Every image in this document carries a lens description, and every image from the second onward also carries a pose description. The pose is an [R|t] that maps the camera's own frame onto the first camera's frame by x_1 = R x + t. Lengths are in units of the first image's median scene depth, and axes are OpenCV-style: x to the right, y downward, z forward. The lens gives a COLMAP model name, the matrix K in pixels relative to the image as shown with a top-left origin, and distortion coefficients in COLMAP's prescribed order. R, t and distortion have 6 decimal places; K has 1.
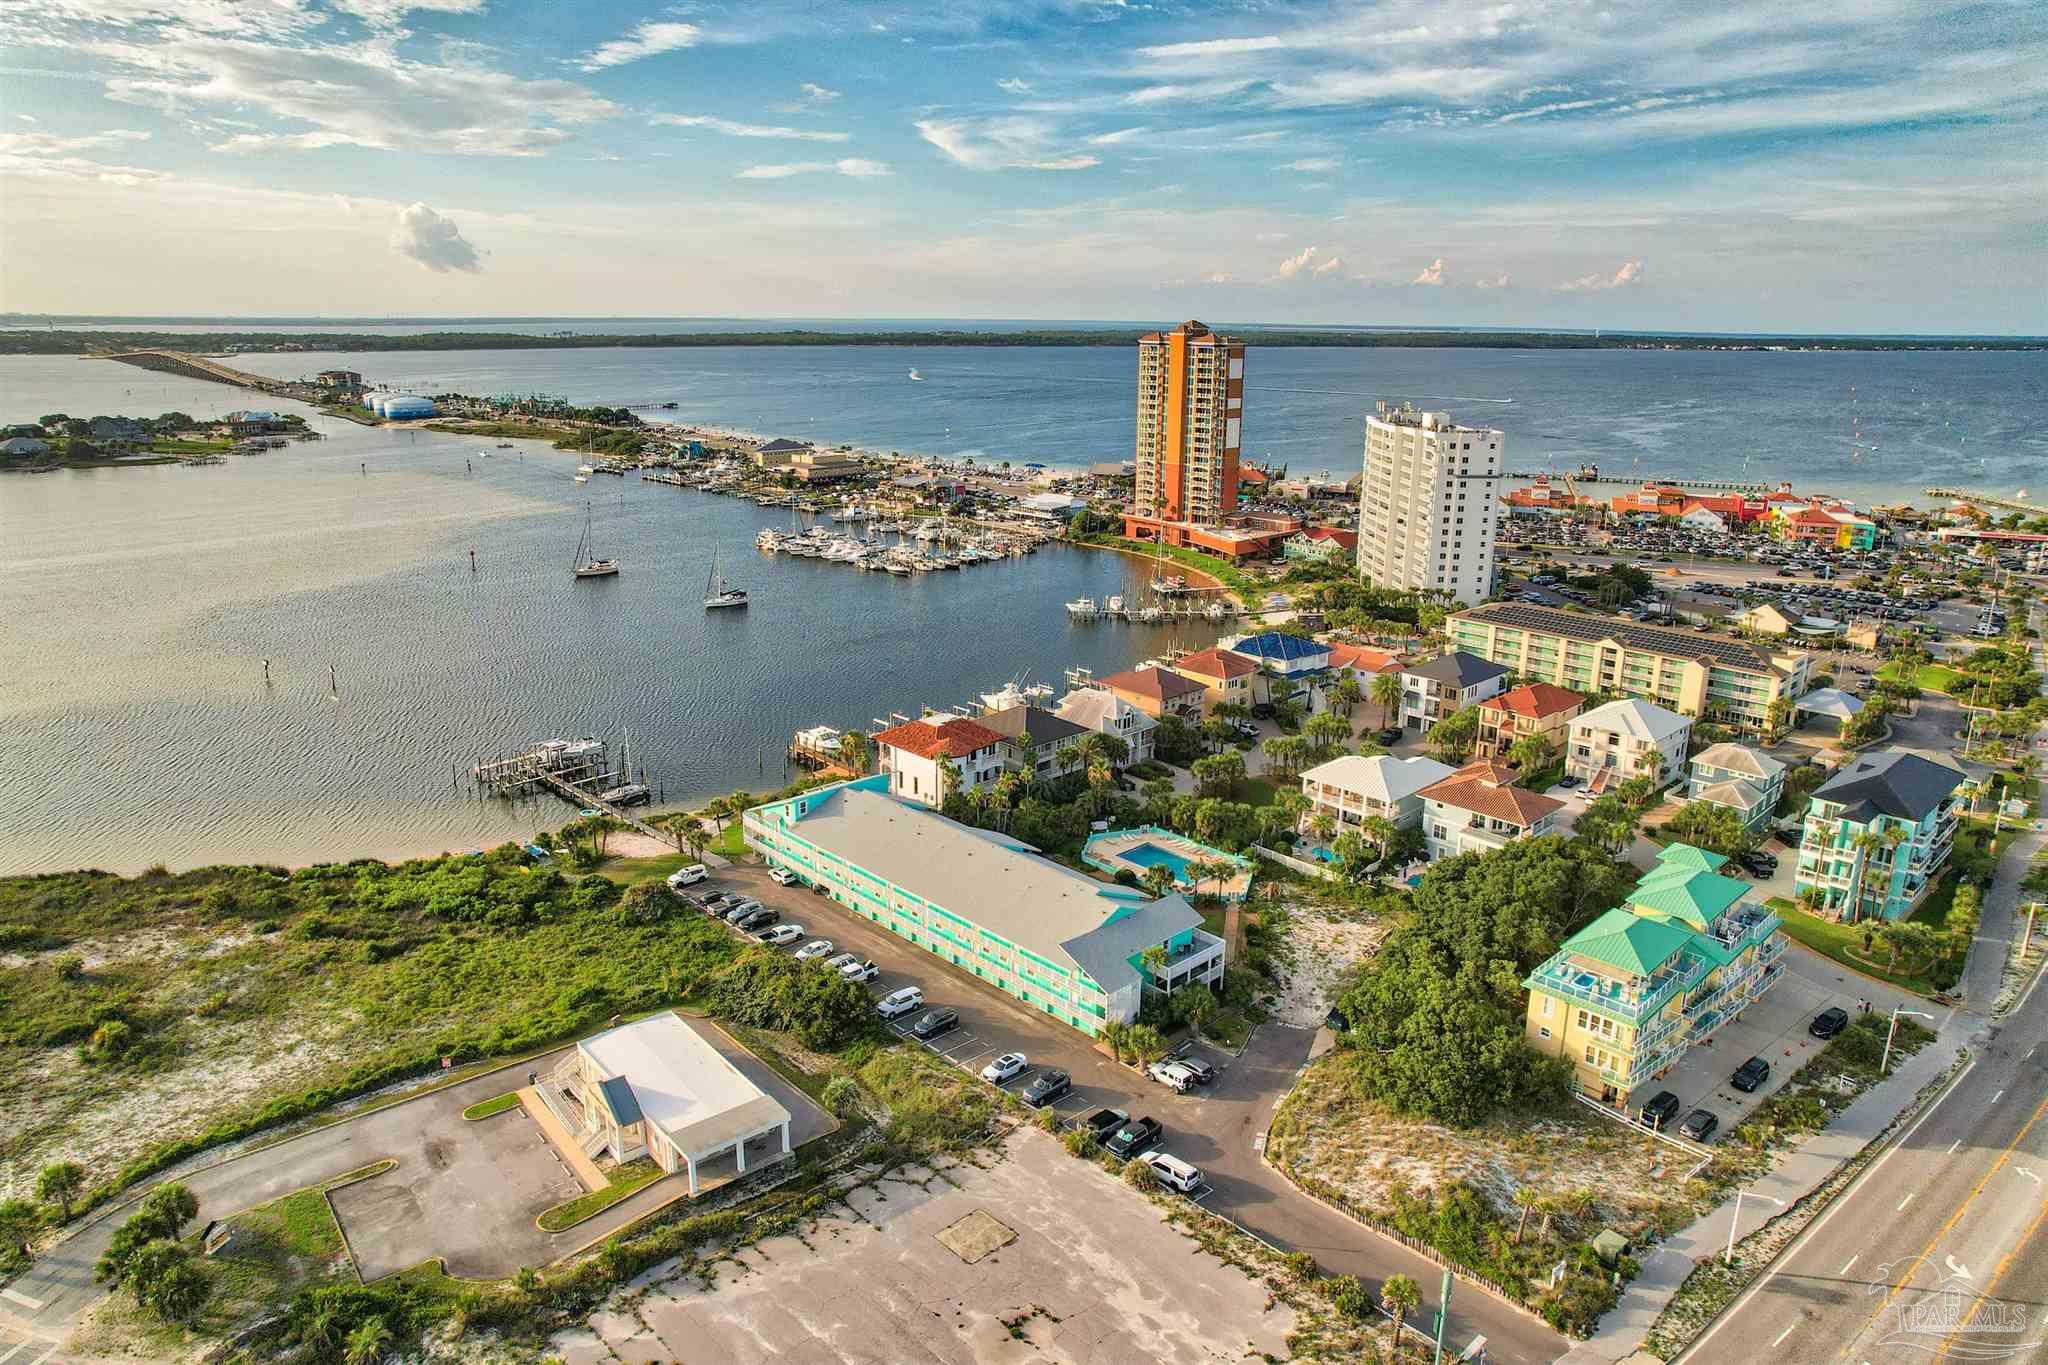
lens RADIAL K [[1356.1, 0, 1025.0], [0, 1356.1, 636.8], [0, 0, 1]] dist [-0.066784, 0.066366]
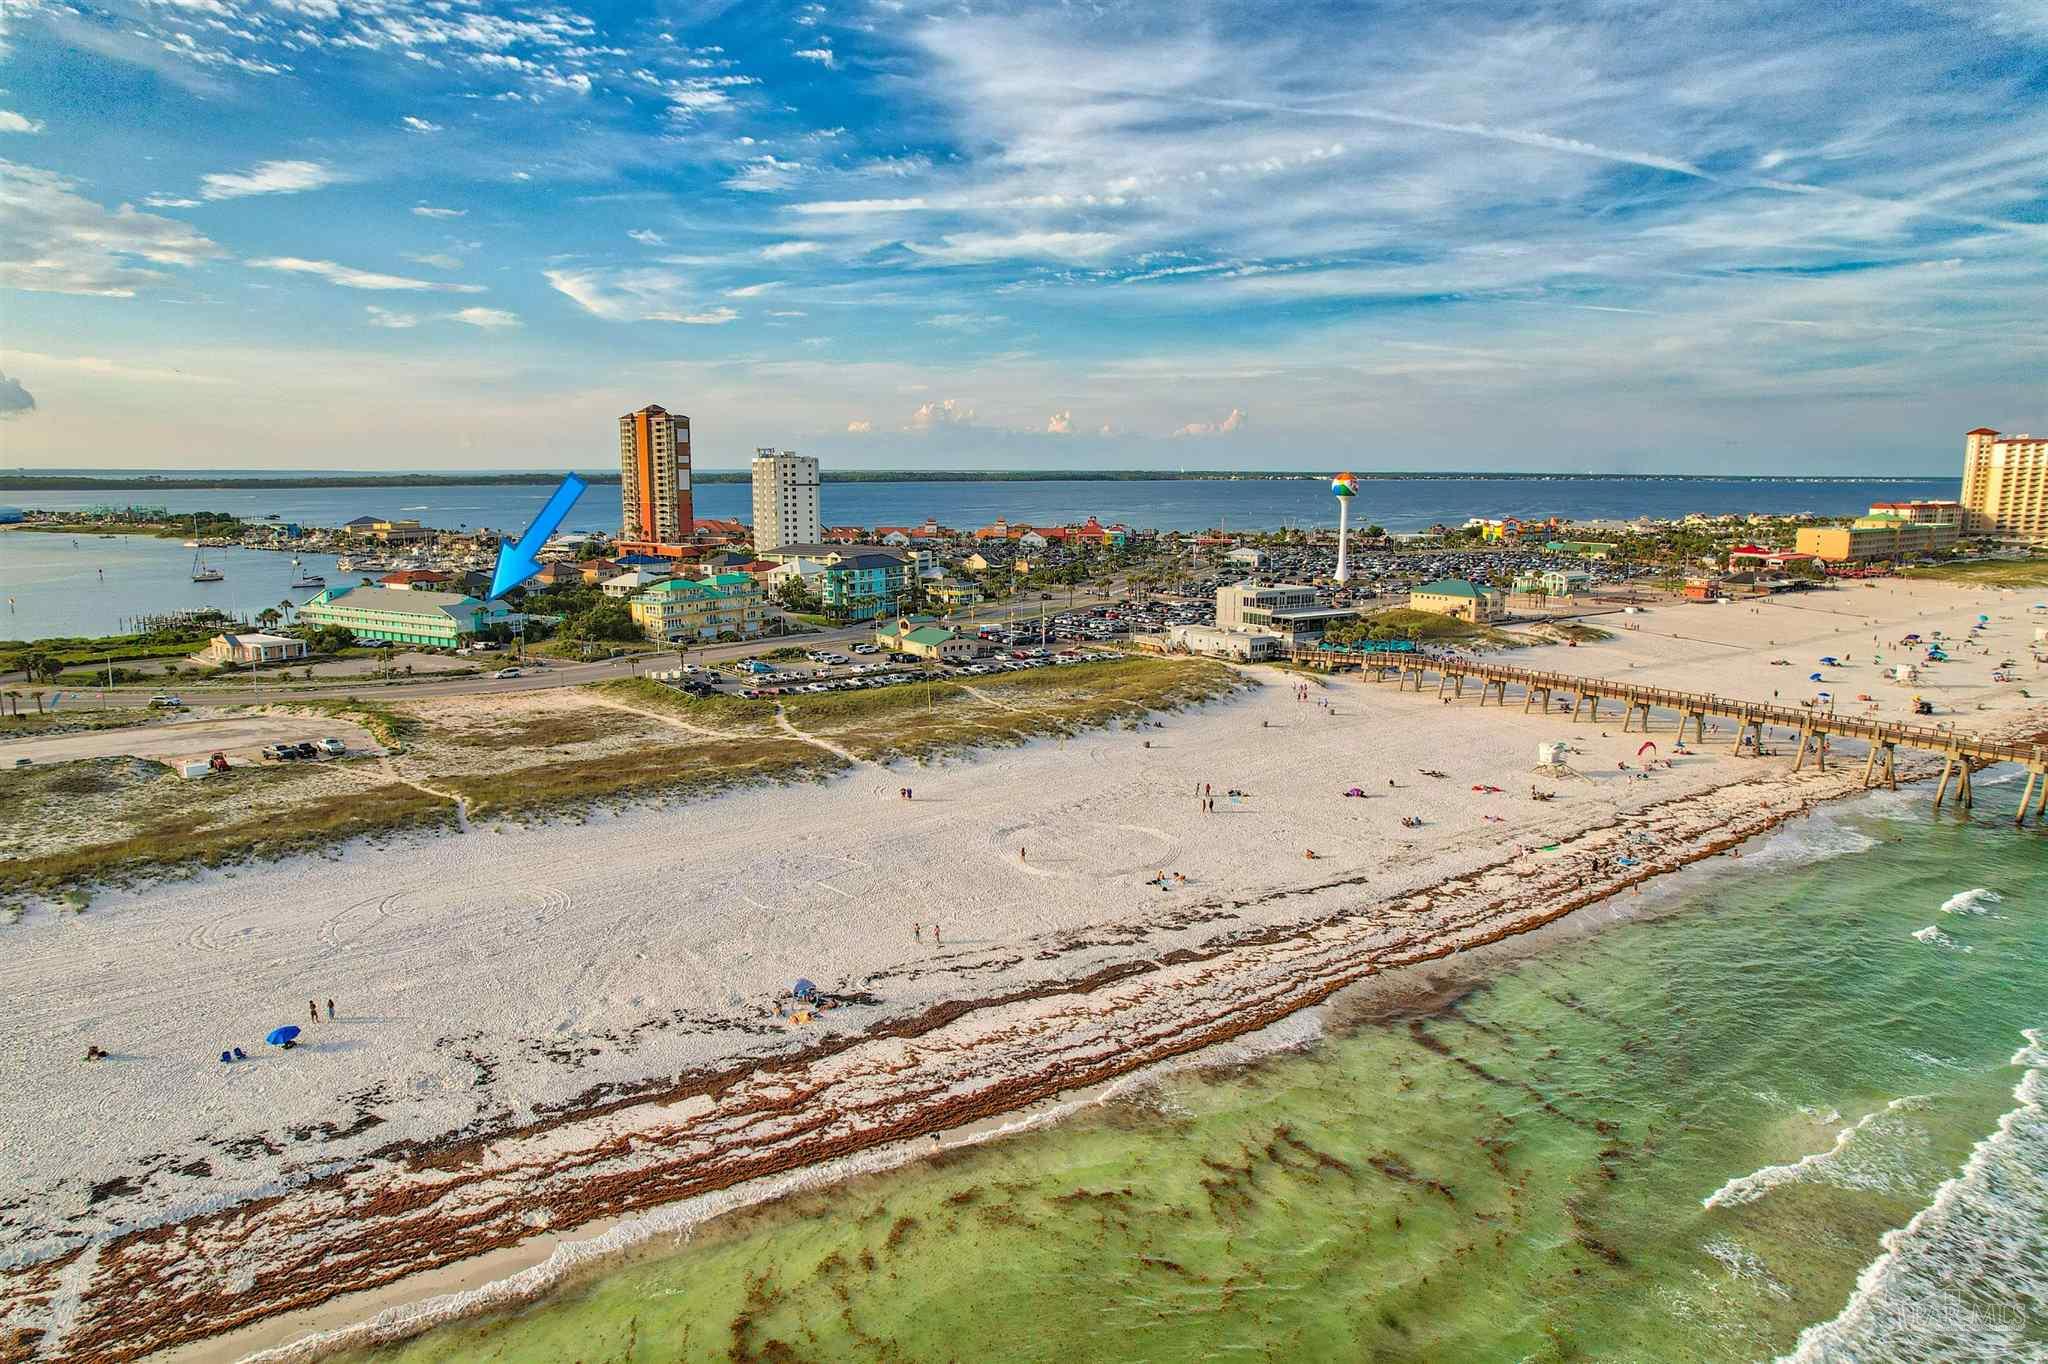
lens RADIAL K [[1356.1, 0, 1042.0], [0, 1356.1, 698.0], [0, 0, 1]] dist [-0.066784, 0.066366]
pose [[0.965885, -0.049909, 0.254116, 0.155786], [0.066102, 0.996264, -0.055580, 0.206525], [-0.250392, 0.070481, 0.965575, -0.528818]]
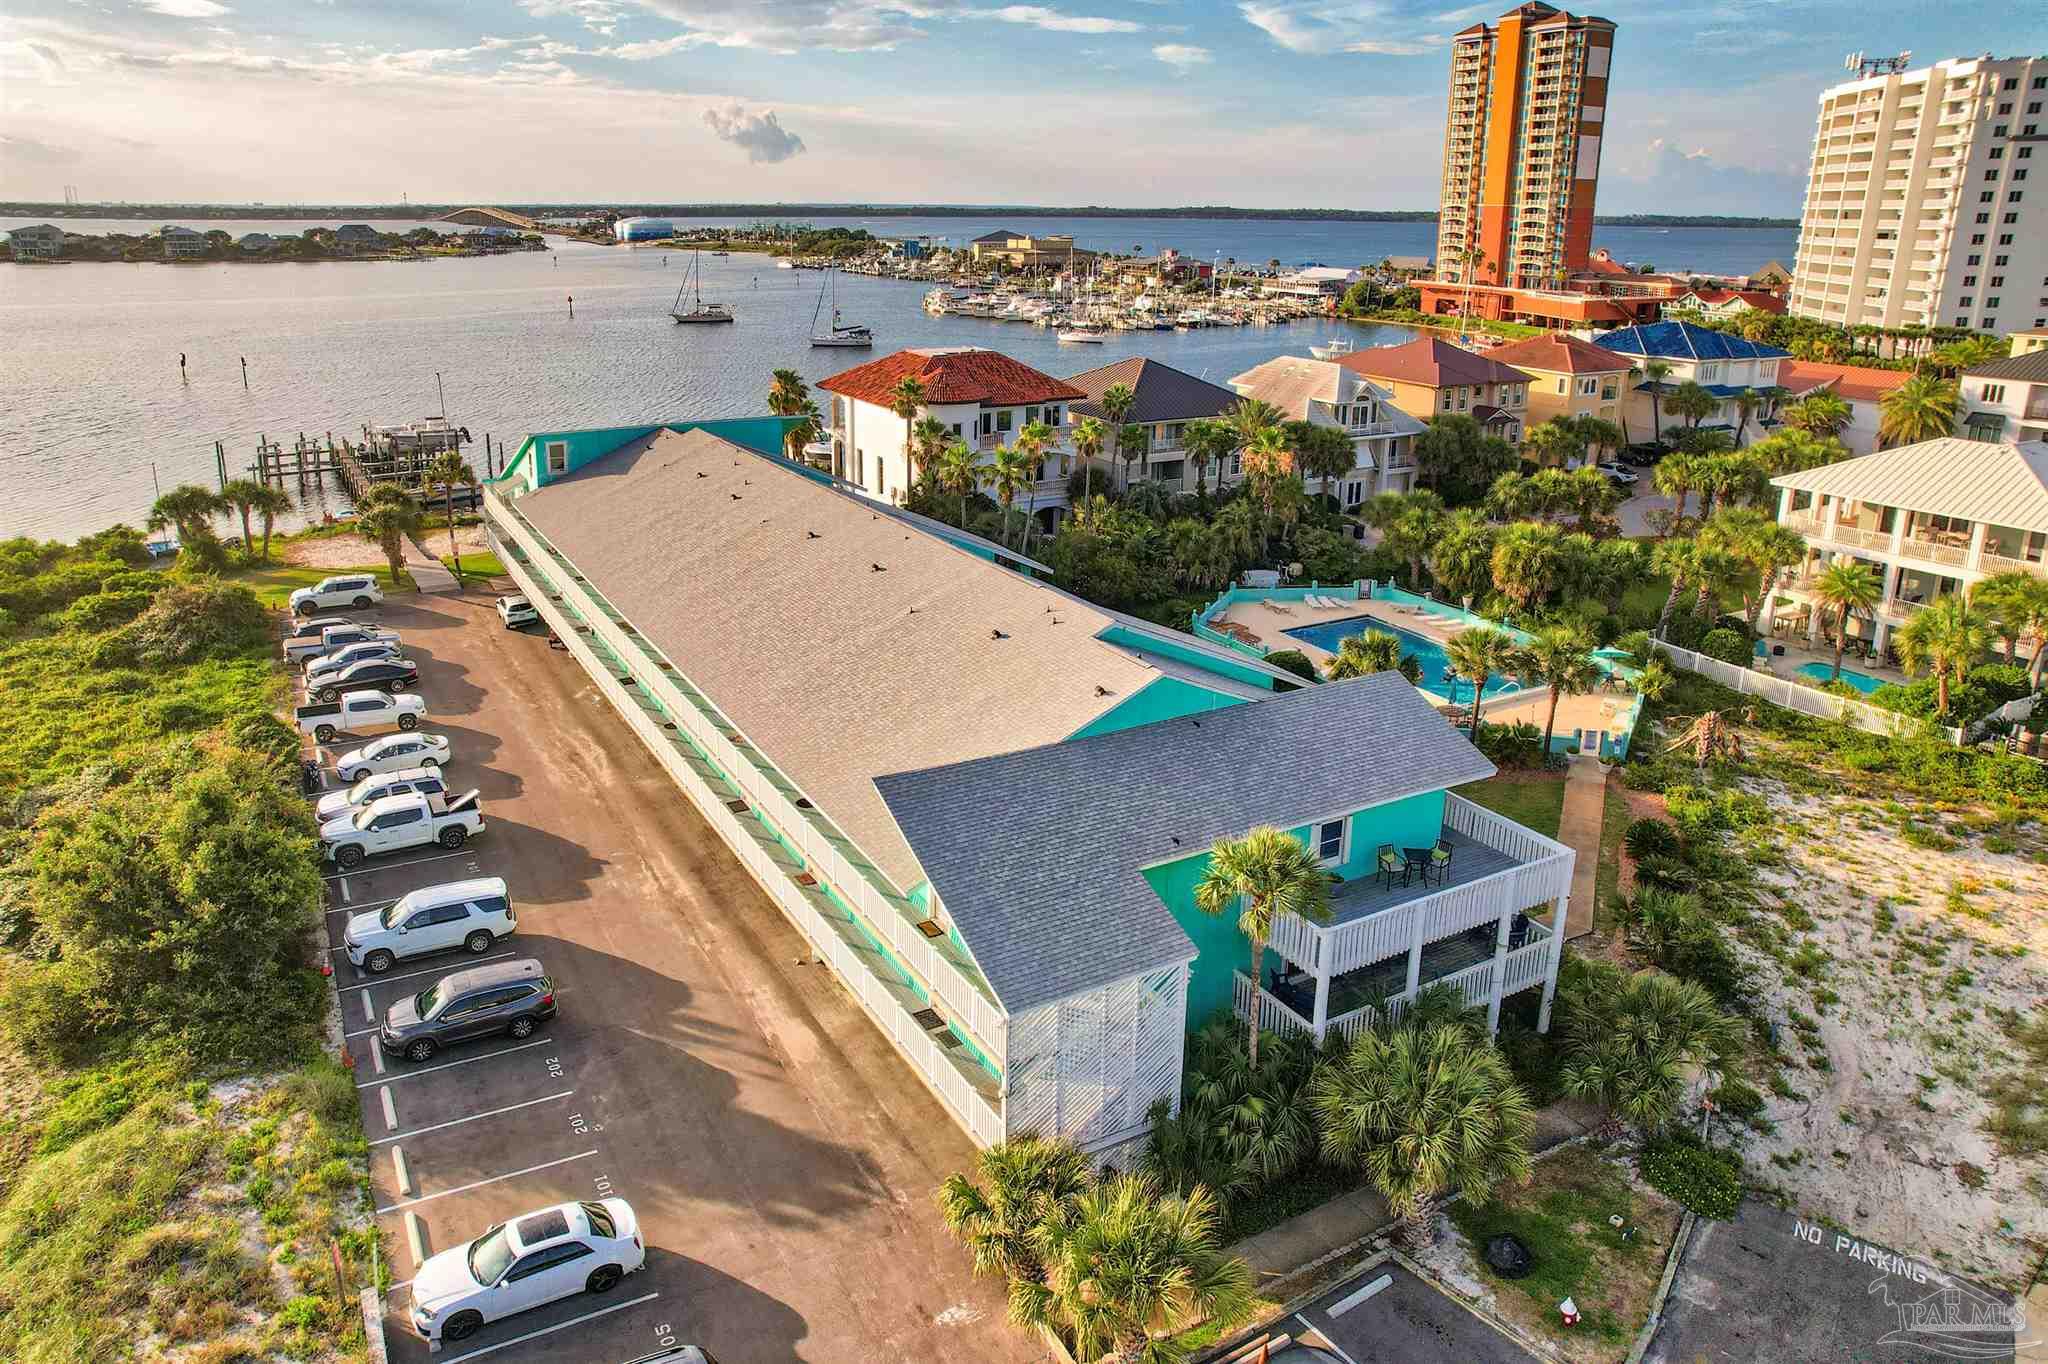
lens RADIAL K [[1356.1, 0, 973.9], [0, 1356.1, 589.8], [0, 0, 1]] dist [-0.066784, 0.066366]
pose [[0.966702, 0.072329, -0.245472, 0.035868], [-0.062958, 0.996964, 0.045819, 0.063809], [0.248041, -0.028839, 0.968320, 0.271516]]
